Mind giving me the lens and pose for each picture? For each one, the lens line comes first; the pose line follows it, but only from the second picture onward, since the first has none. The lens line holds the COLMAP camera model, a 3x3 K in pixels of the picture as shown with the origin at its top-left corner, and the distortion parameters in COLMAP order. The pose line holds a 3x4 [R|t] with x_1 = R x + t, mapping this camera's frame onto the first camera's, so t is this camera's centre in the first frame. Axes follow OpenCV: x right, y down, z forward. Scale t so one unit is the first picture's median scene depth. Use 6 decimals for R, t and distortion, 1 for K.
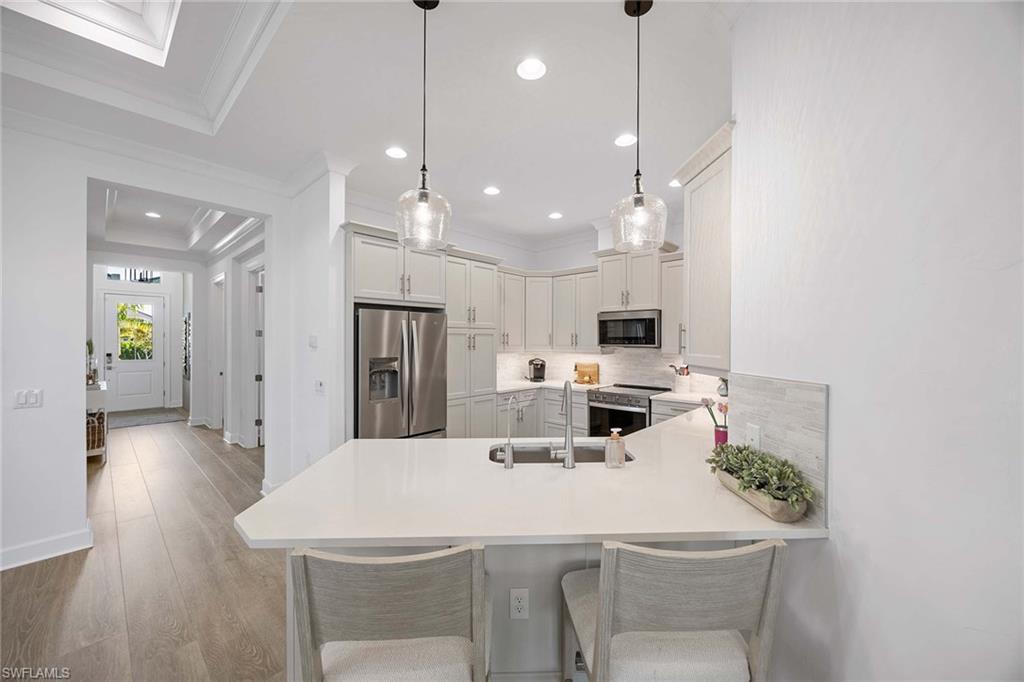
lens RADIAL K [[390.2, 0, 512.5], [0, 390.2, 340.4], [0, 0, 1]] dist [-0.002835, 0.000266]
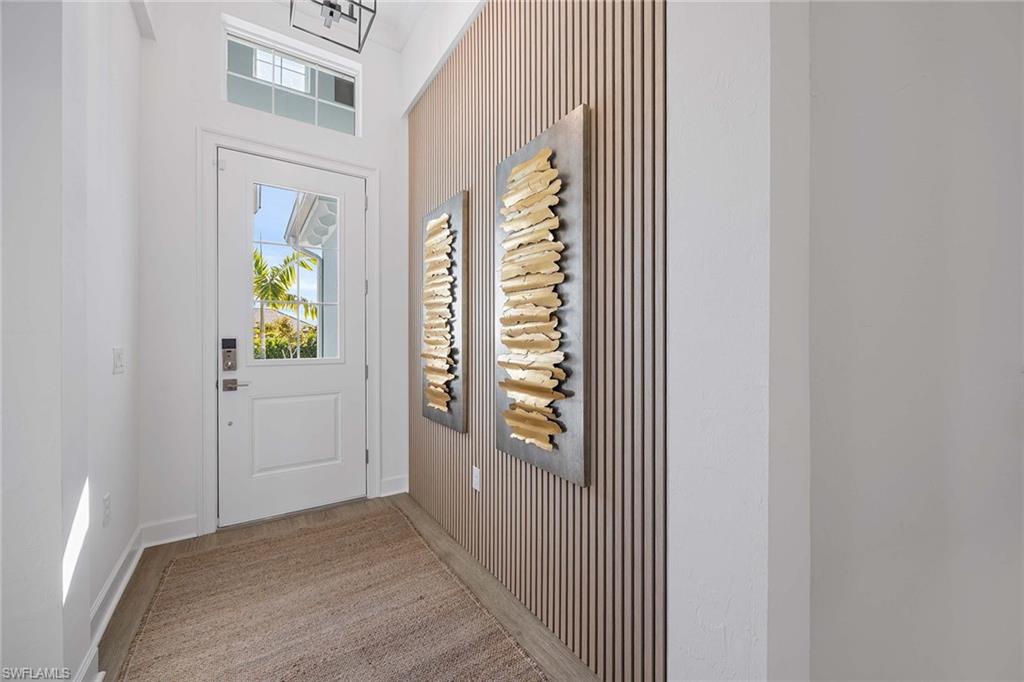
lens RADIAL K [[390.2, 0, 517.0], [0, 390.2, 339.8], [0, 0, 1]] dist [-0.002835, 0.000266]
pose [[0.976071, -0.002286, -0.217442, -1.228552], [0.001613, 0.999993, -0.003274, 0.059333], [0.217448, 0.002845, 0.976068, 1.231870]]
